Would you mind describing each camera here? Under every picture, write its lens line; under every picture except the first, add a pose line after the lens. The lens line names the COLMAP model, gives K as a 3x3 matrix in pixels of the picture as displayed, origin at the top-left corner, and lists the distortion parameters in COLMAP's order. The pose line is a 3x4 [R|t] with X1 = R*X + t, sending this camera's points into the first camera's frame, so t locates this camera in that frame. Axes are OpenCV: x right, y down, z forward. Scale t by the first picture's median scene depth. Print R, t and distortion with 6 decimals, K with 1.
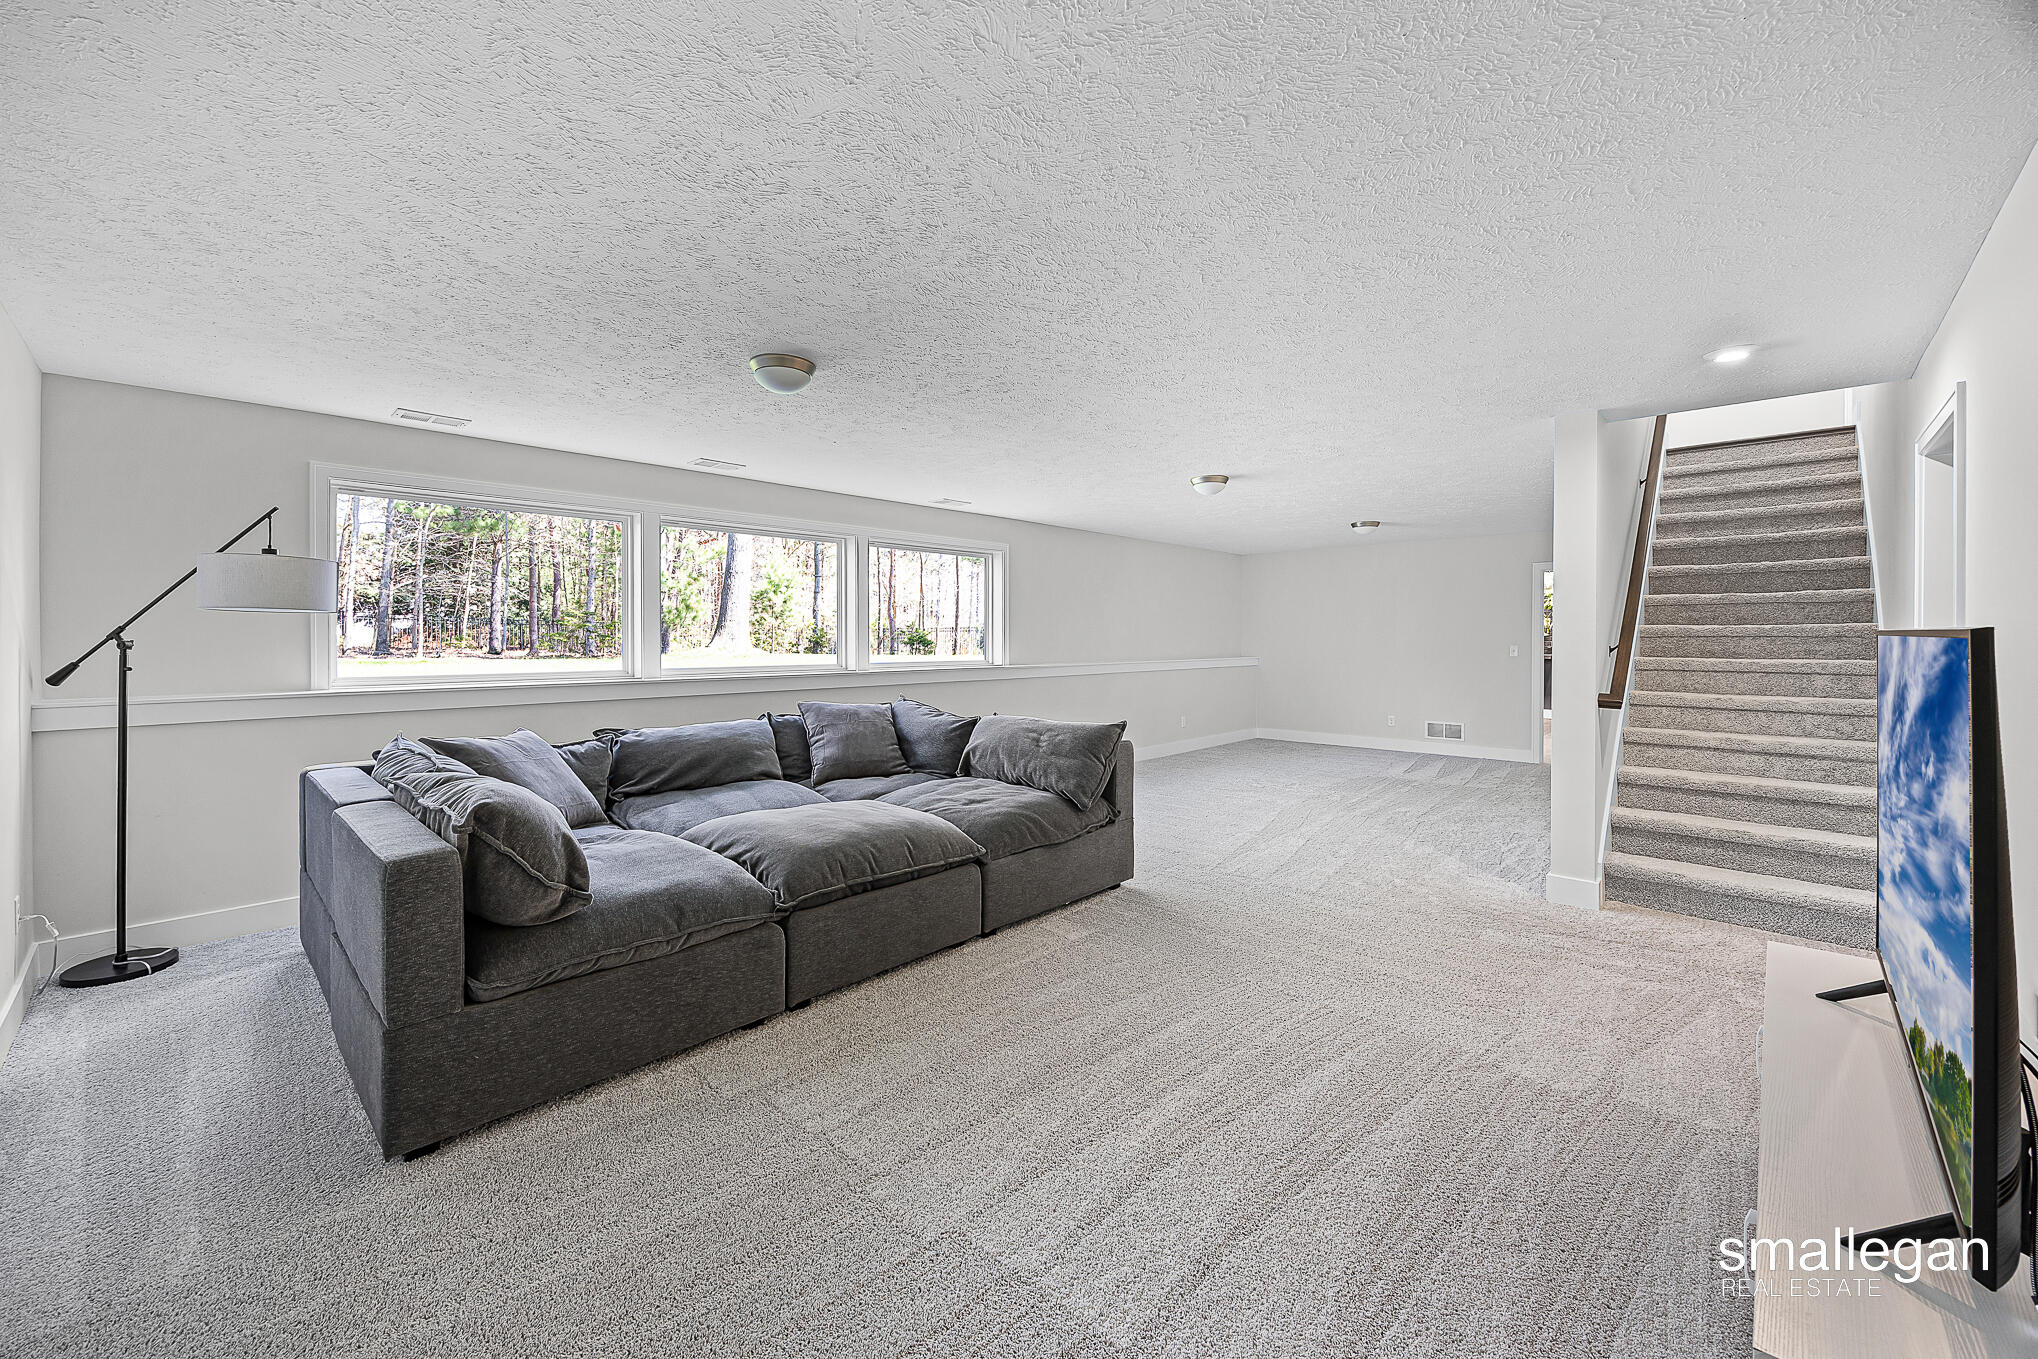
lens RADIAL K [[790.1, 0, 1014.4], [0, 790.1, 651.2], [0, 0, 1]] dist [0.000200, 0.000163]
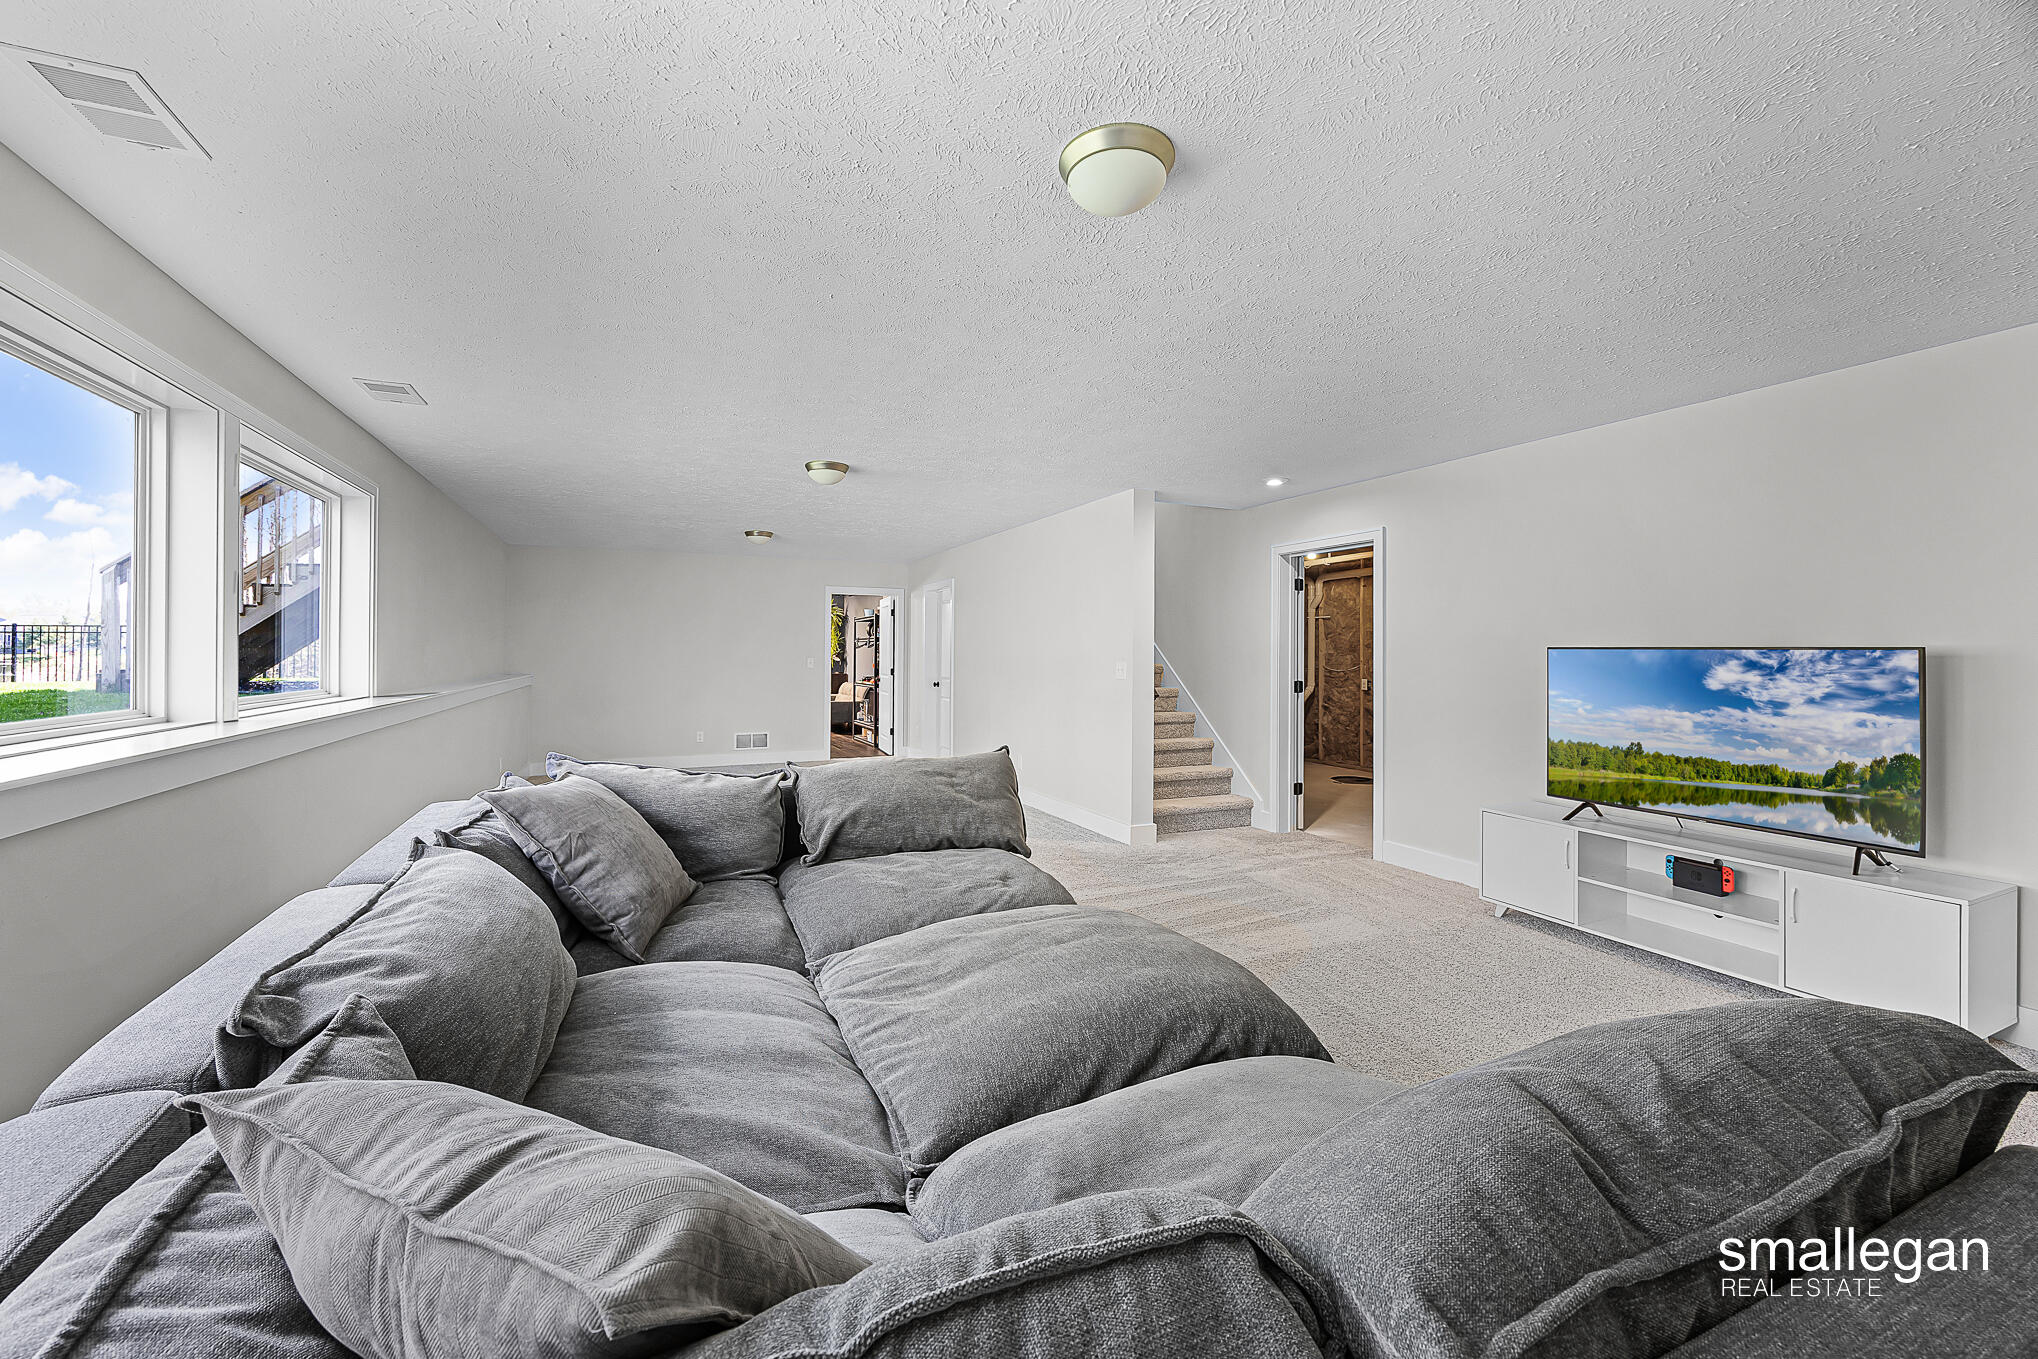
lens RADIAL K [[790.1, 0, 1014.4], [0, 790.1, 651.2], [0, 0, 1]] dist [0.000200, 0.000163]
pose [[0.388731, 0.003075, 0.921346, -0.473635], [0.013515, 0.999868, -0.009039, -0.004832], [-0.921252, 0.015966, 0.388638, 0.482592]]
